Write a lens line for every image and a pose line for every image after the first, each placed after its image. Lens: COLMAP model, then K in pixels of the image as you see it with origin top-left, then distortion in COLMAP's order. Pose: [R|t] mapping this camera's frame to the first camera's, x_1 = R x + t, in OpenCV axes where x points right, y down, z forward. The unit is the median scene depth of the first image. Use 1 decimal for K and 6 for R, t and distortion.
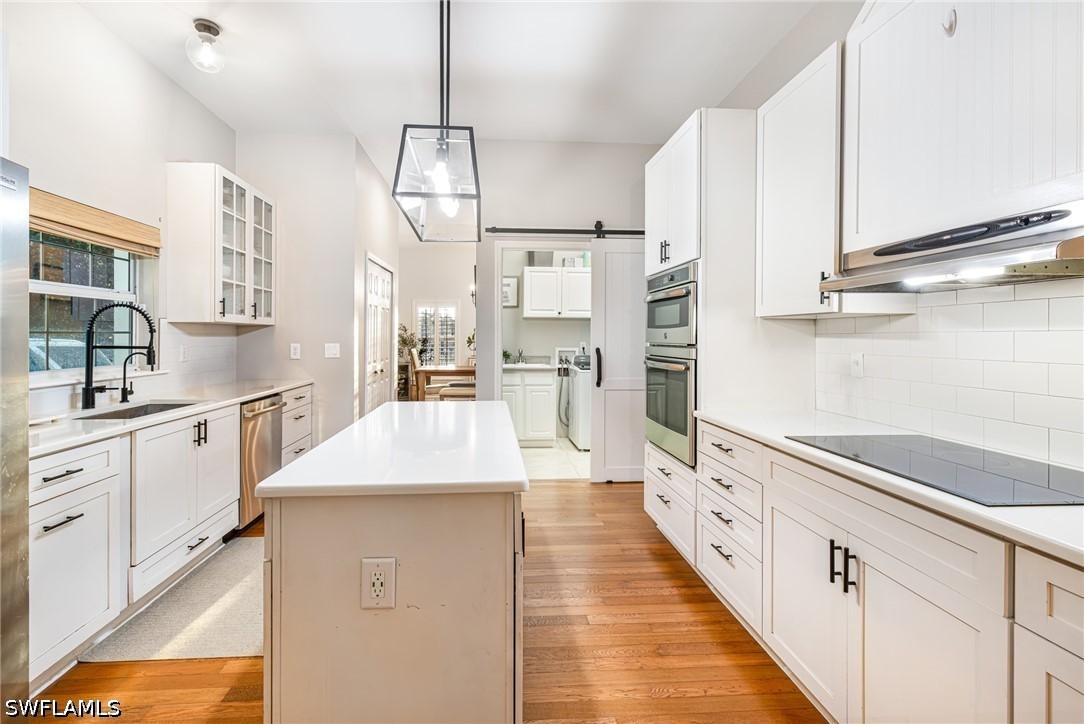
lens RADIAL K [[515.2, 0, 519.9], [0, 515.2, 338.5], [0, 0, 1]] dist [0.000973, 0.000439]
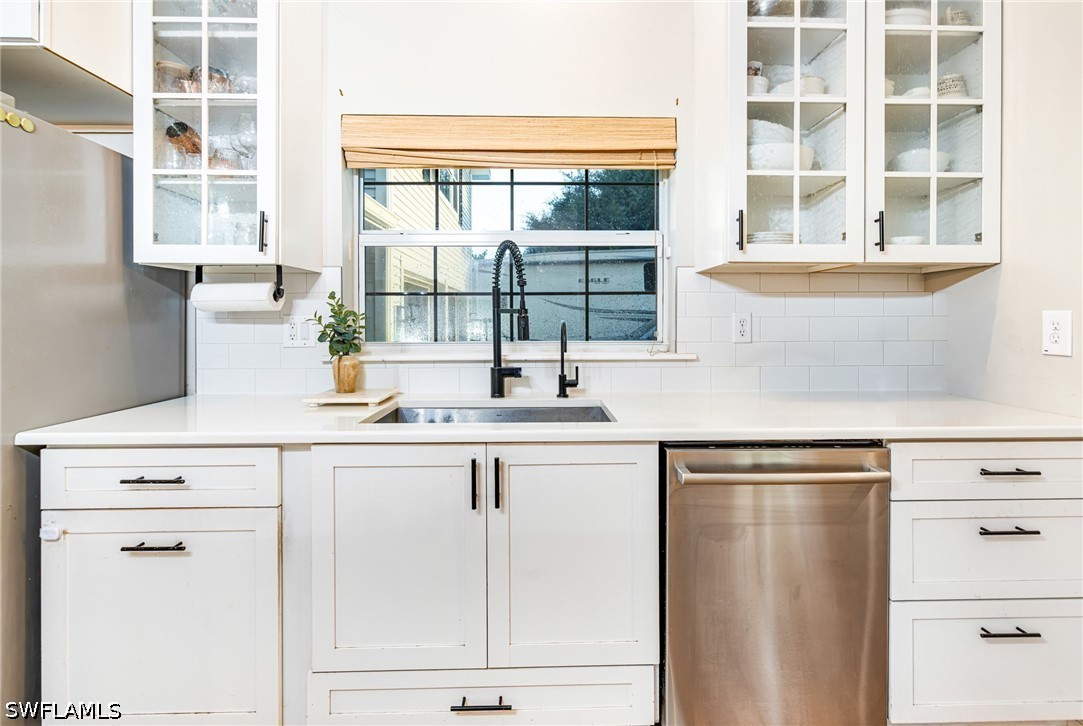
lens RADIAL K [[503.2, 0, 547.3], [0, 503.2, 317.7], [0, 0, 1]] dist [0.000253, -0.000057]
pose [[-0.029922, -0.001995, -0.999550, -0.112956], [-0.001320, 0.999997, -0.001957, 0.021048], [0.999551, 0.001261, -0.029924, 0.869341]]
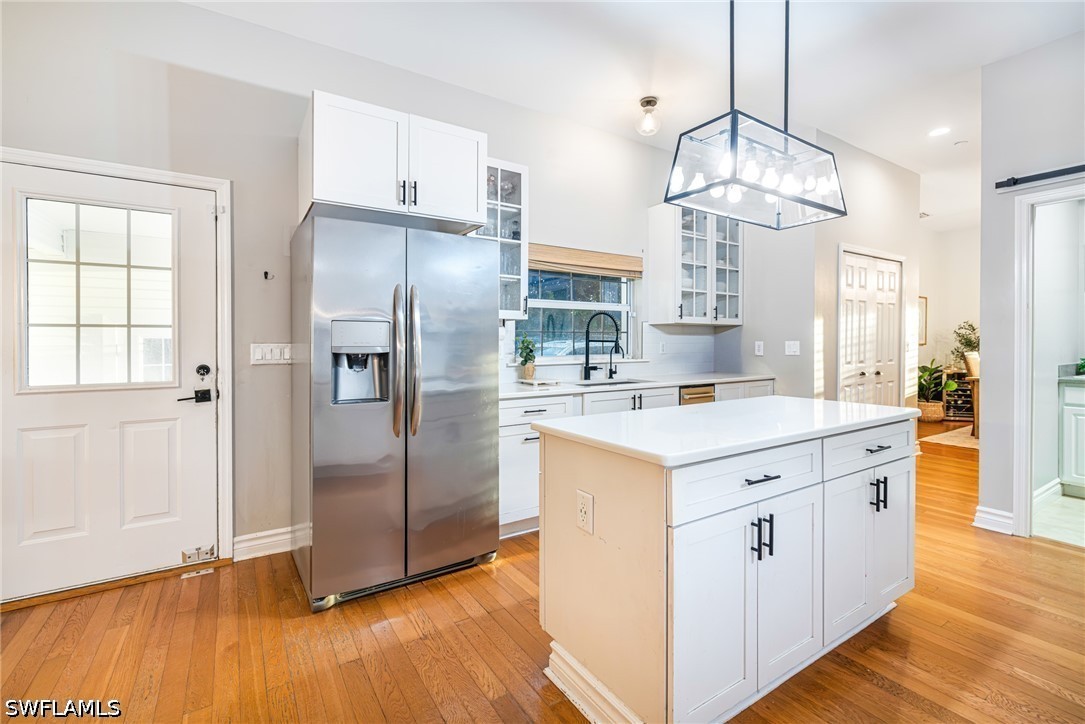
lens RADIAL K [[474.5, 0, 525.9], [0, 474.5, 346.9], [0, 0, 1]] dist [-0.001642, -0.000317]
pose [[0.465892, 0.006190, -0.884820, 0.289618], [-0.001217, 0.999979, 0.006354, 0.020538], [0.884841, -0.001884, 0.465890, 0.124639]]
